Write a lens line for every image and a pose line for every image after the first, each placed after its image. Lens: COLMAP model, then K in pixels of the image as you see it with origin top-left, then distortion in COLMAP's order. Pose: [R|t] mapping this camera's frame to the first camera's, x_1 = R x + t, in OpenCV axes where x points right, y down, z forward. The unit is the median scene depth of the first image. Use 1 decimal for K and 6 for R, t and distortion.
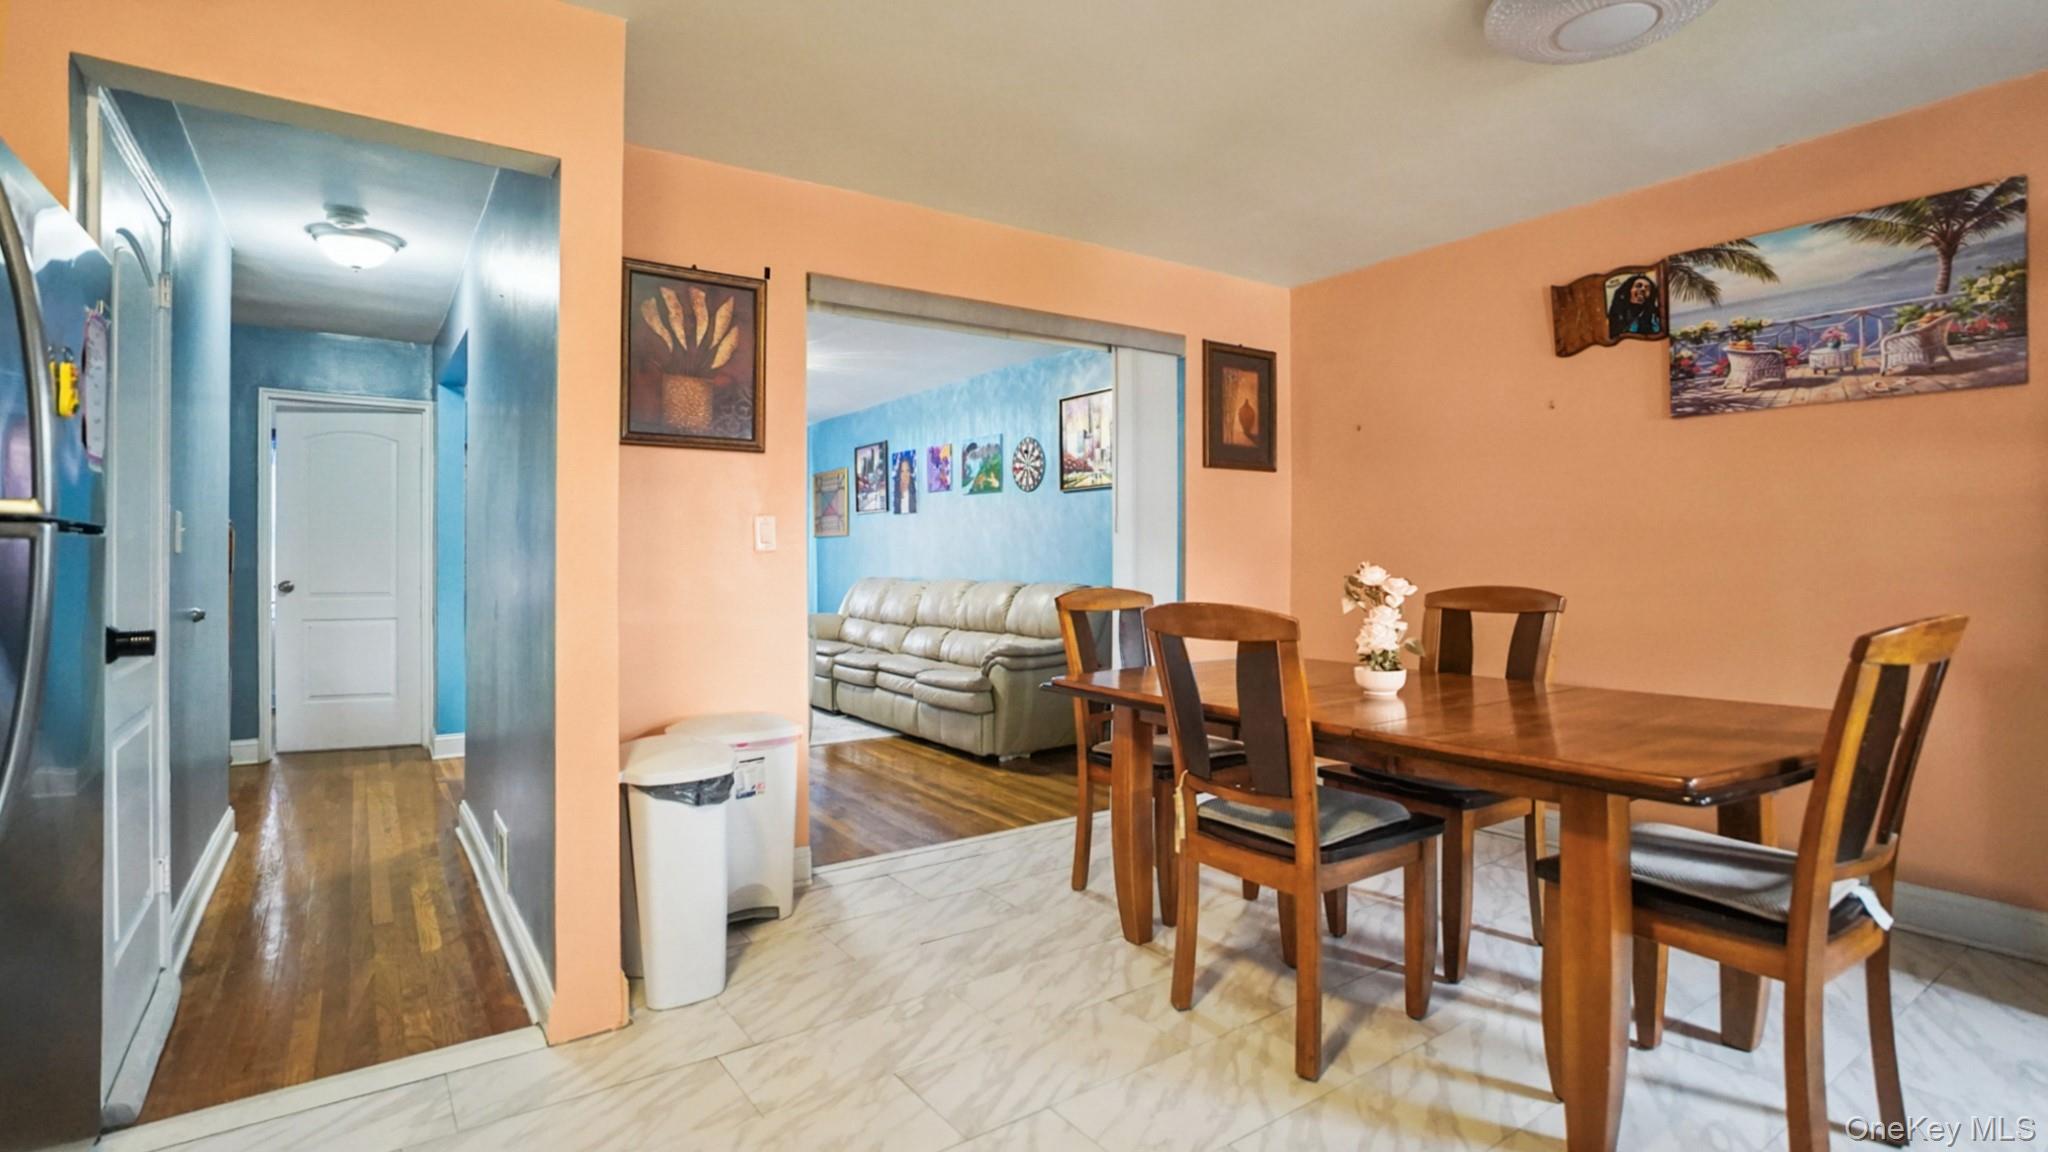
lens RADIAL K [[959.2, 0, 1029.8], [0, 959.2, 561.4], [0, 0, 1]] dist [-0.030929, 0.014979]
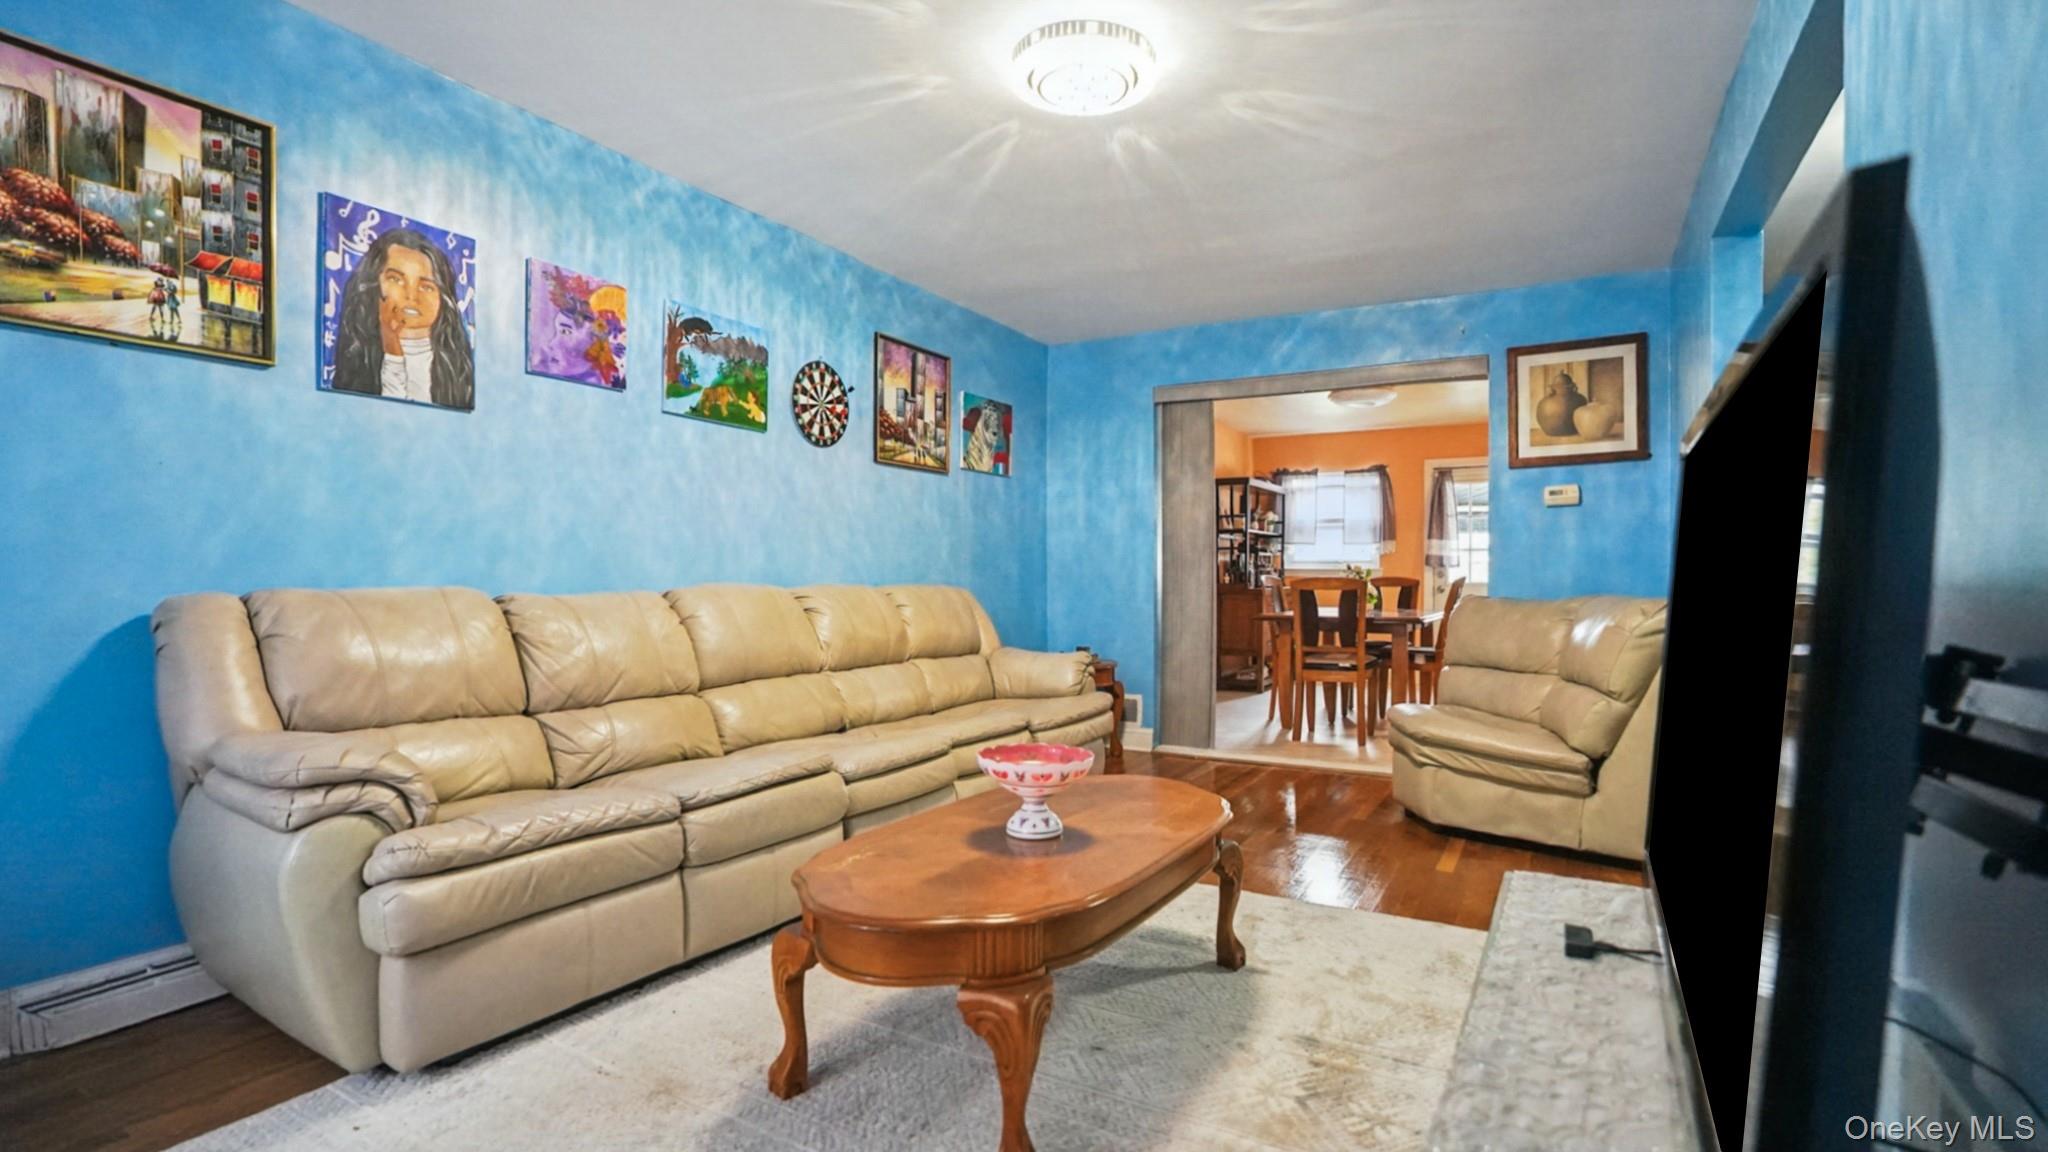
lens RADIAL K [[959.2, 0, 1022.1], [0, 959.2, 602.7], [0, 0, 1]] dist [-0.030929, 0.014979]
pose [[-0.411369, -0.016661, 0.911317, -0.702928], [0.005525, 0.999769, 0.020772, 0.020555], [-0.911452, 0.013580, -0.411182, 1.253916]]
